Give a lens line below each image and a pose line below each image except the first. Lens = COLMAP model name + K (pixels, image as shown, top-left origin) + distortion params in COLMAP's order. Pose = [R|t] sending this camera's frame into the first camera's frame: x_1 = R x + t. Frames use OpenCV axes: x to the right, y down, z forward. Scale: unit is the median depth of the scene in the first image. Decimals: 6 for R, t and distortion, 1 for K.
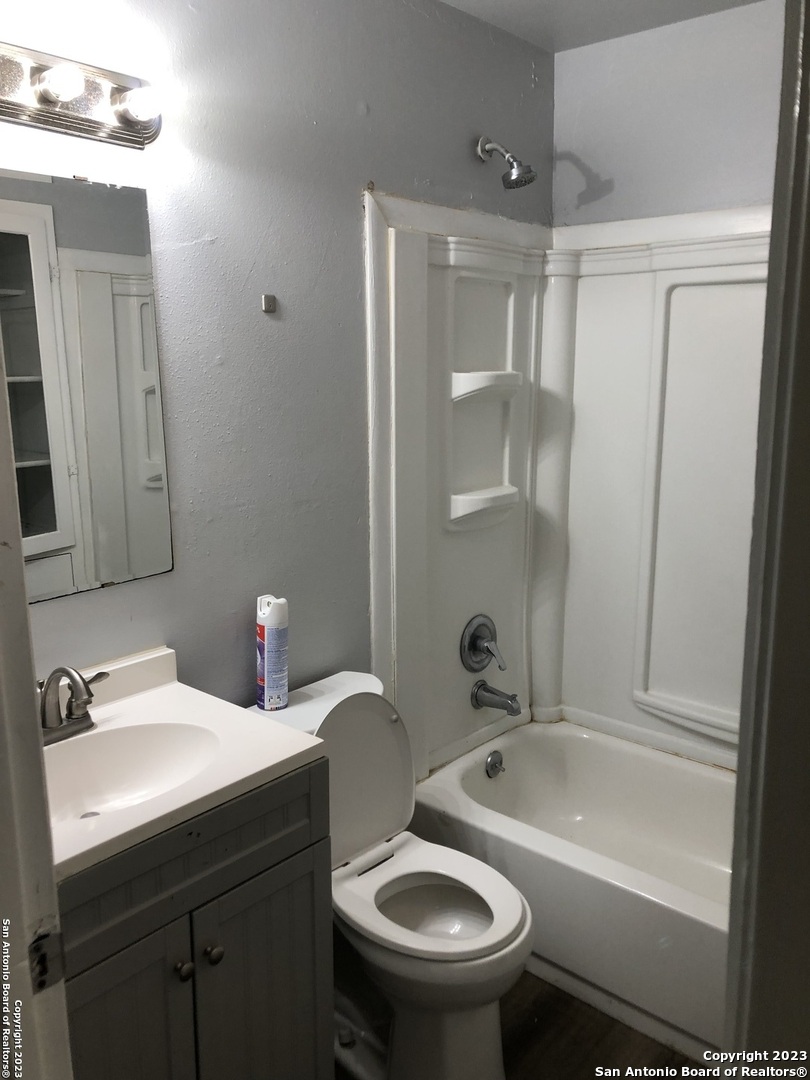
lens RADIAL K [[895.7, 0, 407.9], [0, 895.7, 520.4], [0, 0, 1]] dist [0.057336, -0.004025]
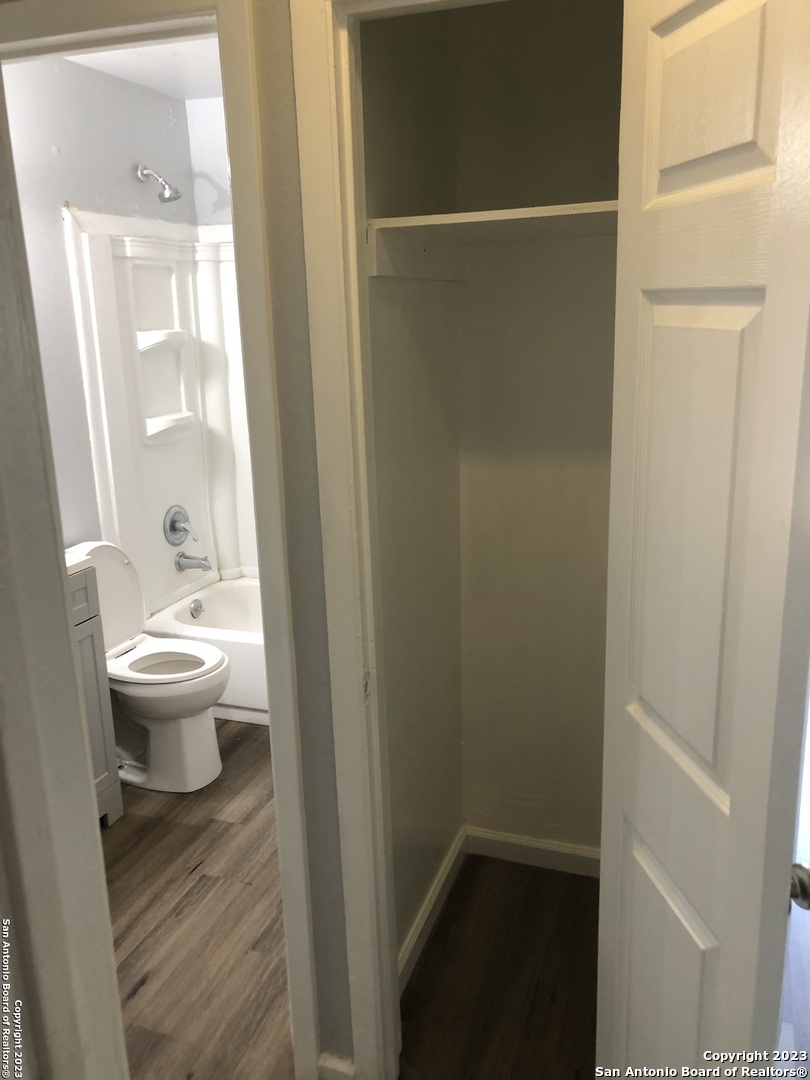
lens RADIAL K [[870.7, 0, 408.3], [0, 870.7, 520.7], [0, 0, 1]] dist [0.125431, -0.349508]
pose [[0.931630, -0.107110, 0.347264, -0.061507], [0.089284, 0.993751, 0.066984, 0.071745], [-0.352269, -0.031400, 0.935372, -0.430572]]
